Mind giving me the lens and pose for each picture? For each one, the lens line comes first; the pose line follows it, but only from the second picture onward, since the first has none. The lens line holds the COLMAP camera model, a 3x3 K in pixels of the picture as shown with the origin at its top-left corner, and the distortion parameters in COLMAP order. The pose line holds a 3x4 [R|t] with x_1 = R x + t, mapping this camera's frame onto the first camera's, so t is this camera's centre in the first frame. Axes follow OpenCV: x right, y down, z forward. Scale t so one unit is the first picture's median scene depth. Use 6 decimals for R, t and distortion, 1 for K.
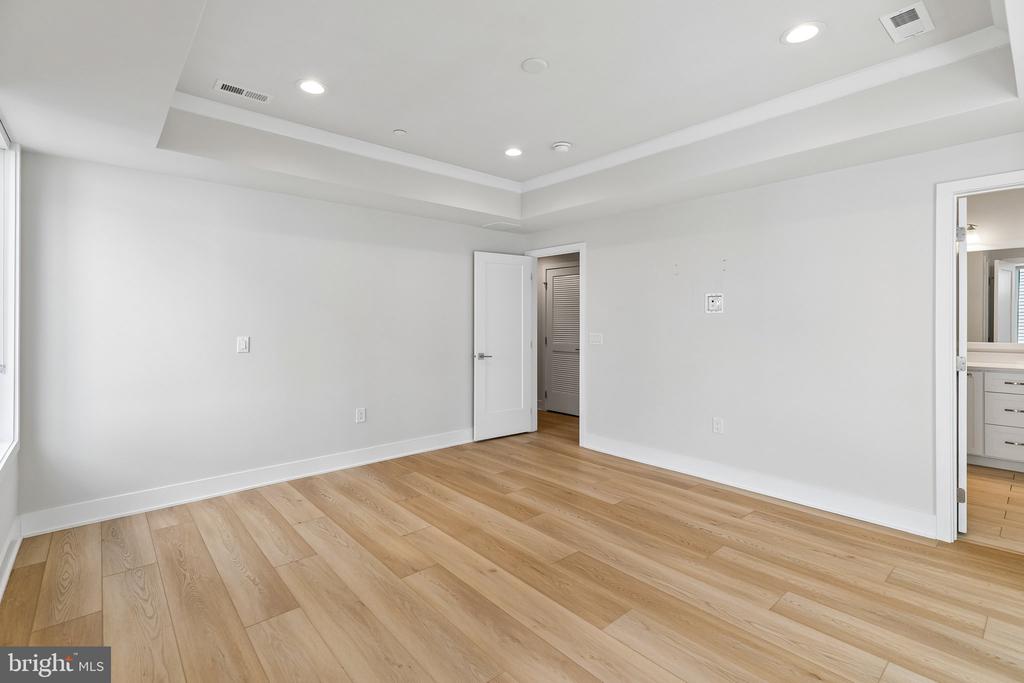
lens RADIAL K [[469.7, 0, 507.1], [0, 469.7, 322.1], [0, 0, 1]] dist [0.001252, -0.000228]
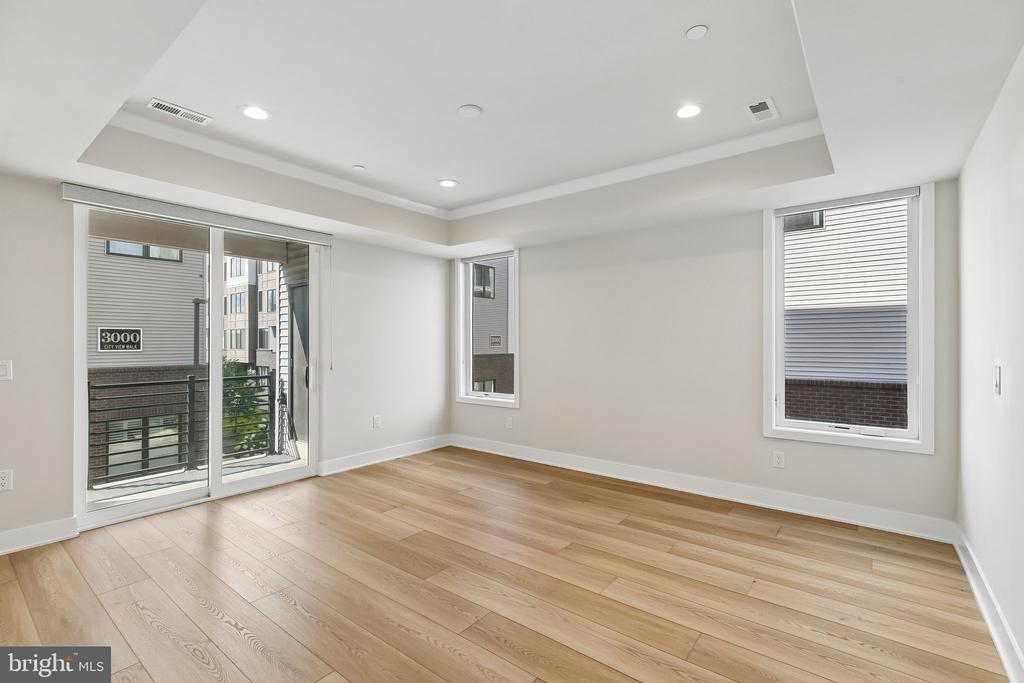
lens RADIAL K [[460.1, 0, 511.3], [0, 460.1, 338.2], [0, 0, 1]] dist [0.003205, -0.000160]
pose [[-0.982263, 0.000046, -0.187509, 0.151467], [0.001648, 0.999963, -0.008385, 0.002433], [0.187501, -0.008546, -0.982227, 1.945201]]
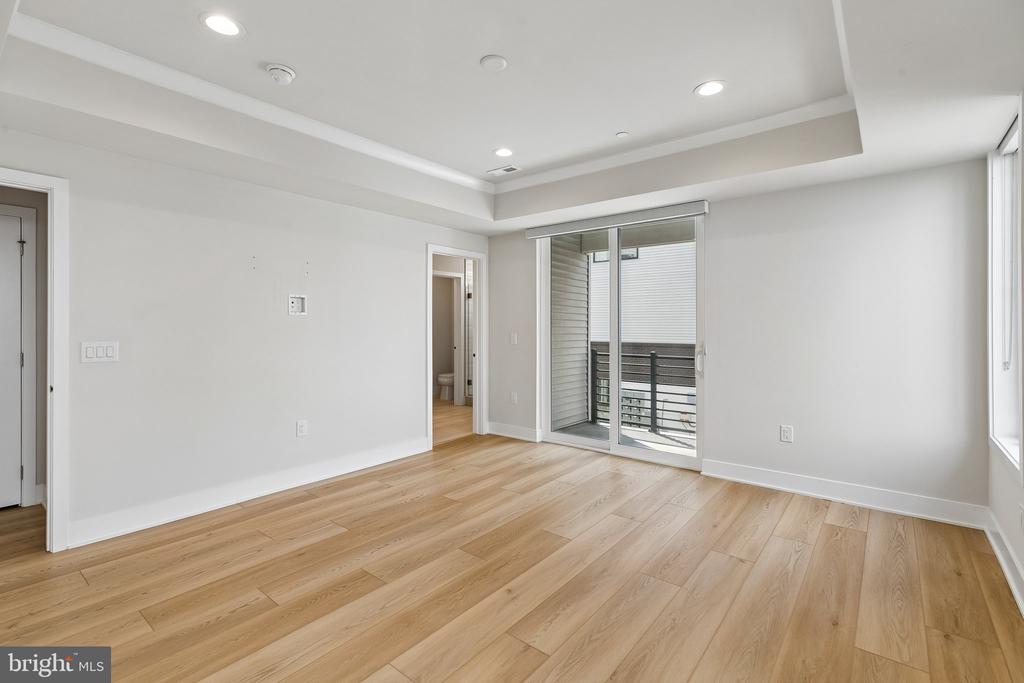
lens RADIAL K [[469.7, 0, 507.1], [0, 469.7, 322.1], [0, 0, 1]] dist [0.001252, -0.000228]
pose [[-0.172799, 0.005625, 0.984941, -0.860807], [0.001737, 0.999984, -0.005407, 0.004179], [-0.984956, 0.000777, -0.172806, 1.062396]]
